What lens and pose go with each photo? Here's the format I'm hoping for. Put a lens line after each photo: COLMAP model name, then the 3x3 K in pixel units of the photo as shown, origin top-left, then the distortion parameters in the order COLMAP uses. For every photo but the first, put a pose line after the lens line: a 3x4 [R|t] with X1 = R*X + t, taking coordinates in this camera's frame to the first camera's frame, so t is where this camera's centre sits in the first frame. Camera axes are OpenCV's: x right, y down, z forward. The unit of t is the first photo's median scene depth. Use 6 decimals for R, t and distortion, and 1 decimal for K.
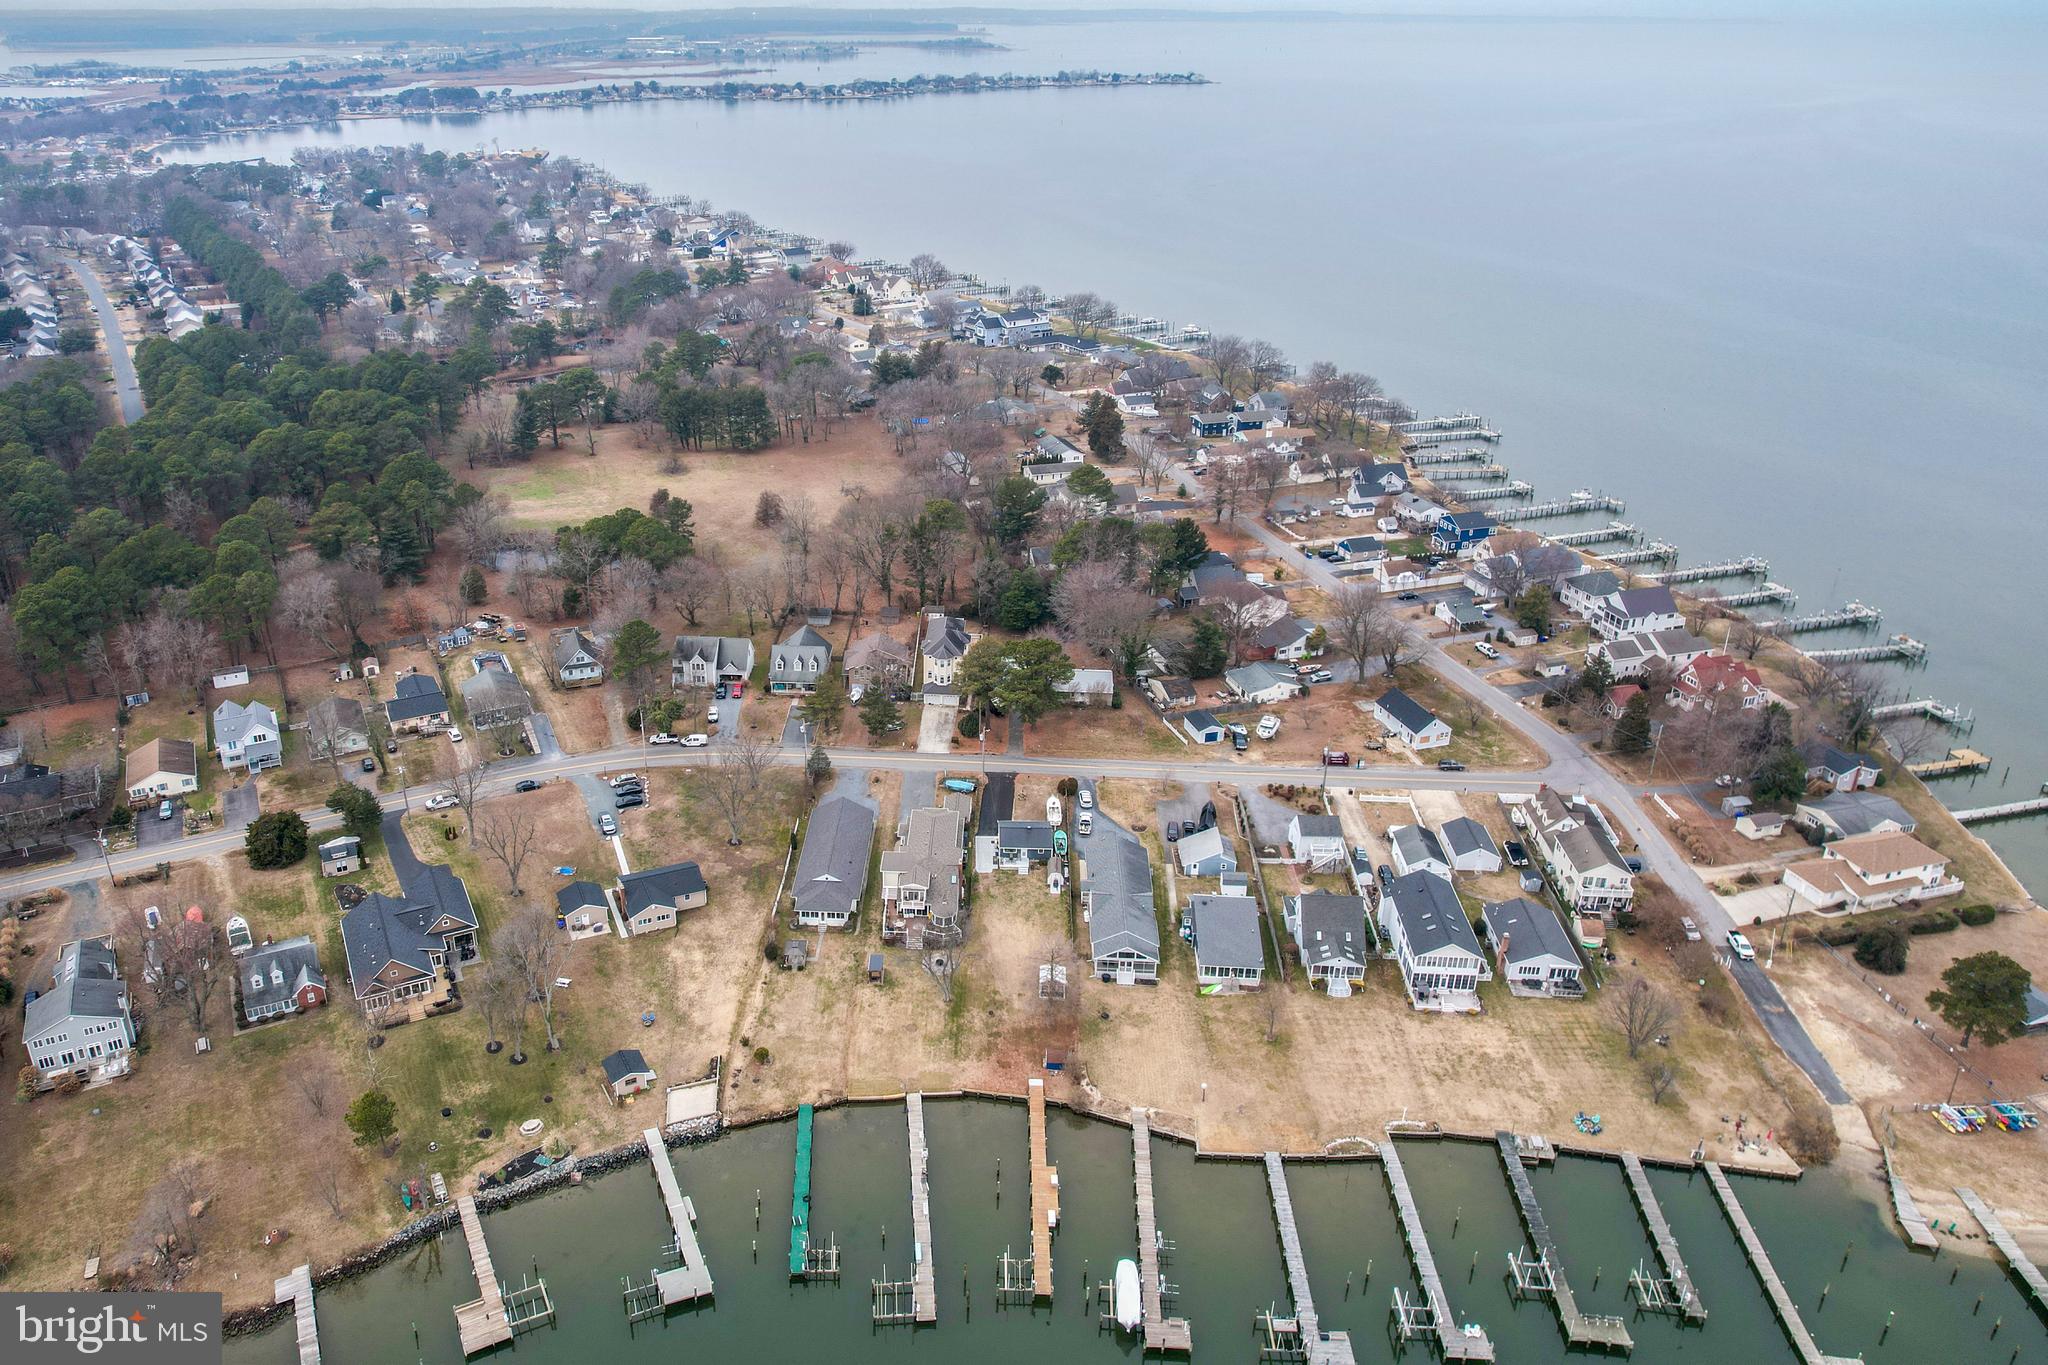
lens RADIAL K [[1427.3, 0, 912.1], [0, 1427.3, 676.5], [0, 0, 1]] dist [-0.075716, 0.096631]
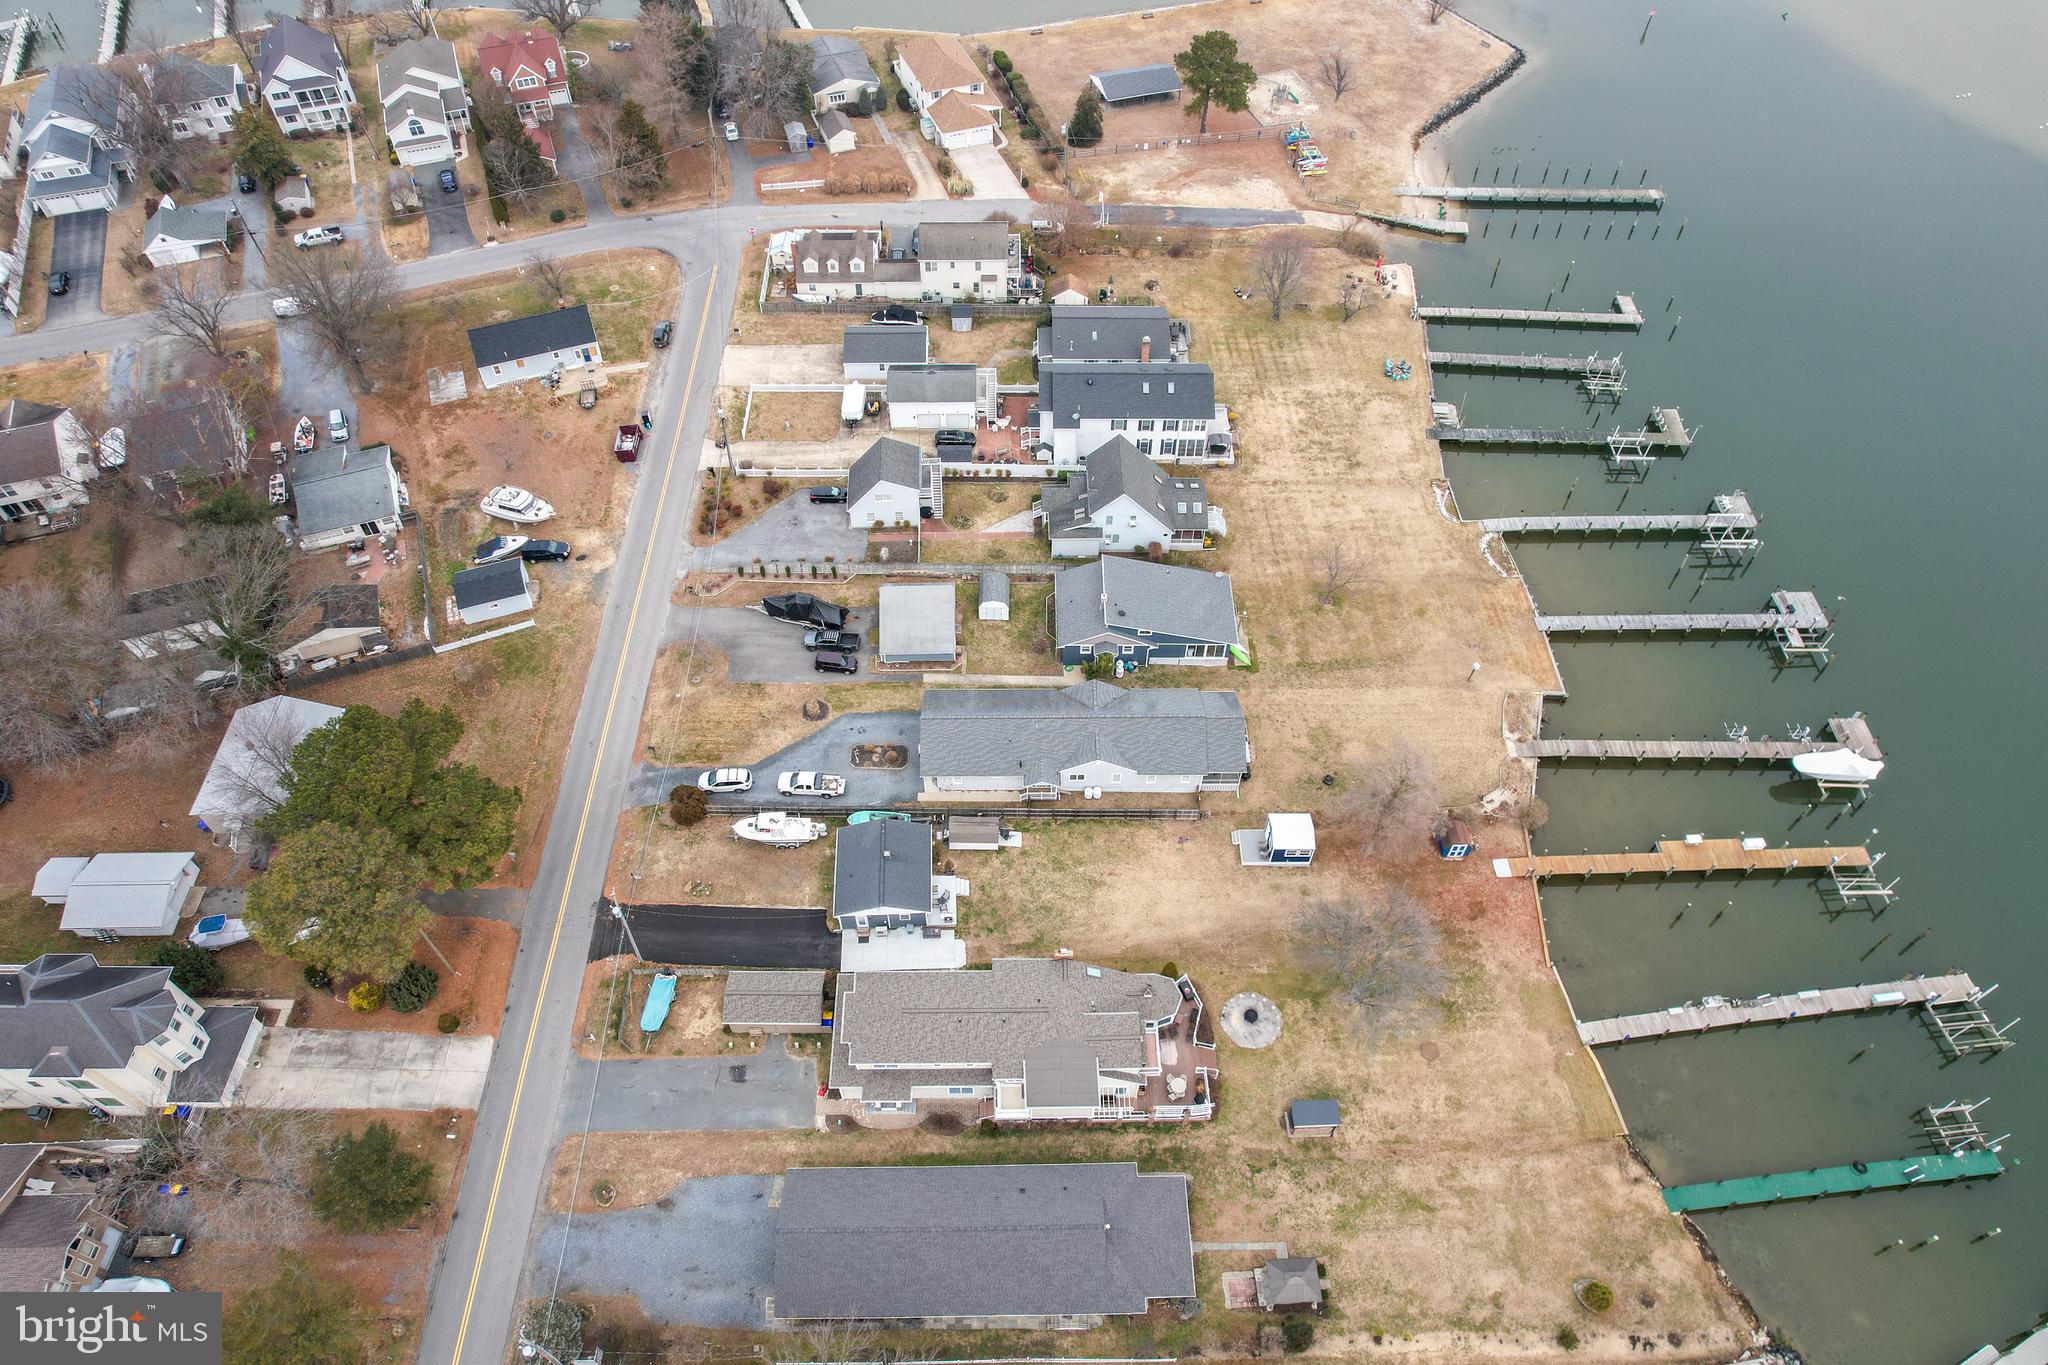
lens RADIAL K [[1317.5, 0, 1030.1], [0, 1317.5, 684.5], [0, 0, 1]] dist [-0.073157, 0.067483]
pose [[-0.086150, -0.782319, 0.616892, -0.195069], [0.428614, 0.529860, 0.731805, -0.293331], [-0.899371, 0.327453, 0.289665, 0.909167]]
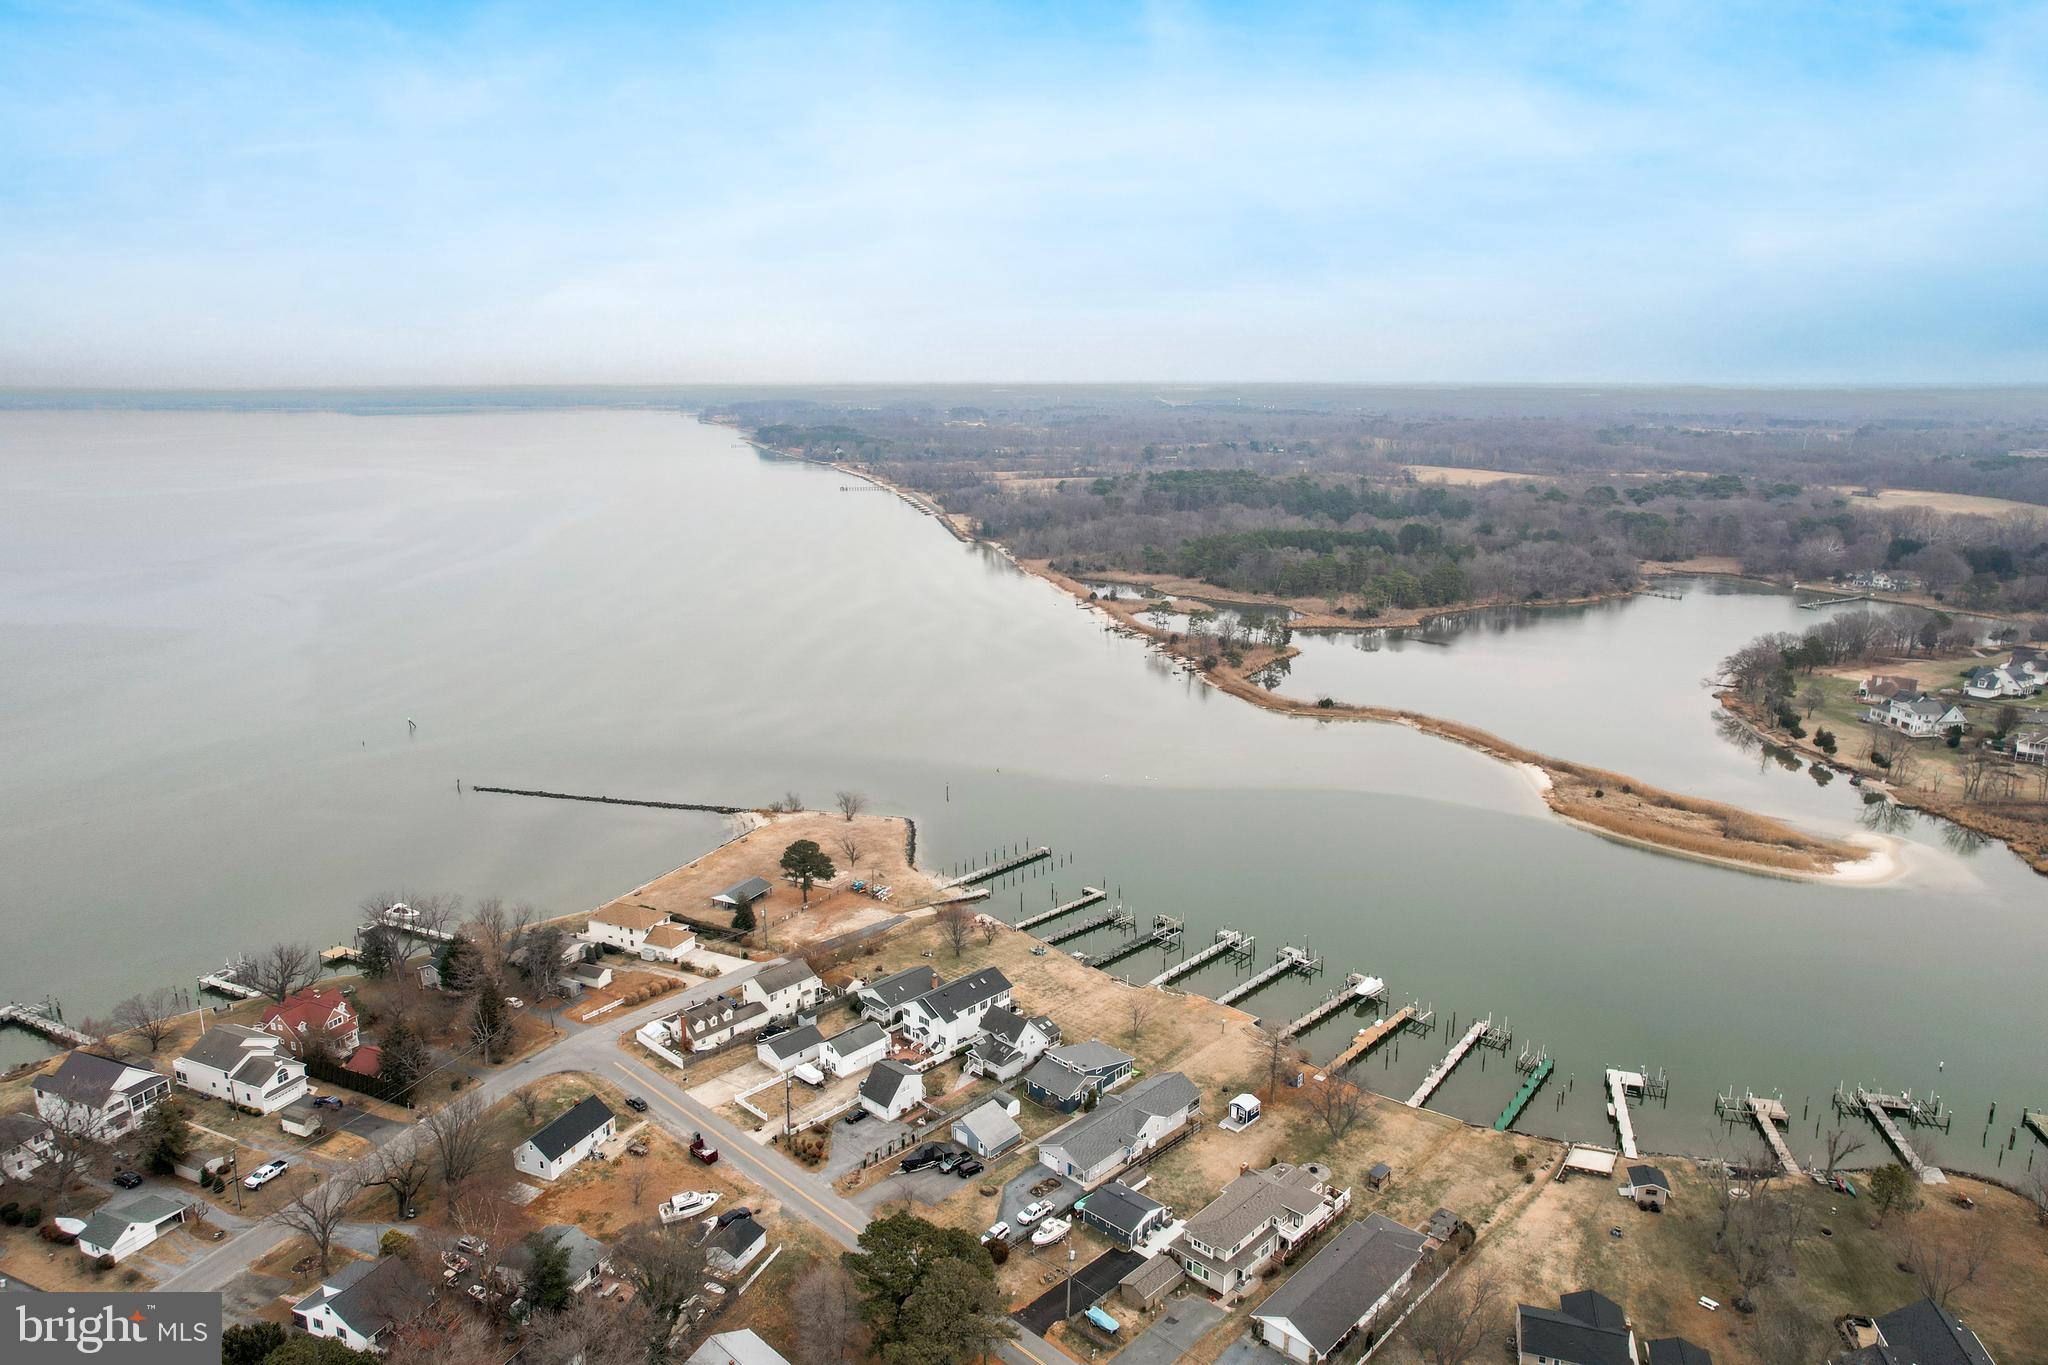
lens RADIAL K [[1302.8, 0, 1024.0], [0, 1302.8, 682.5], [0, 0, 1]] dist [-0.029363, 0.001964]
pose [[-0.769402, -0.147114, 0.621594, -0.364060], [0.280364, 0.796598, 0.535564, -0.668908], [-0.573949, 0.586336, -0.571658, 1.493927]]
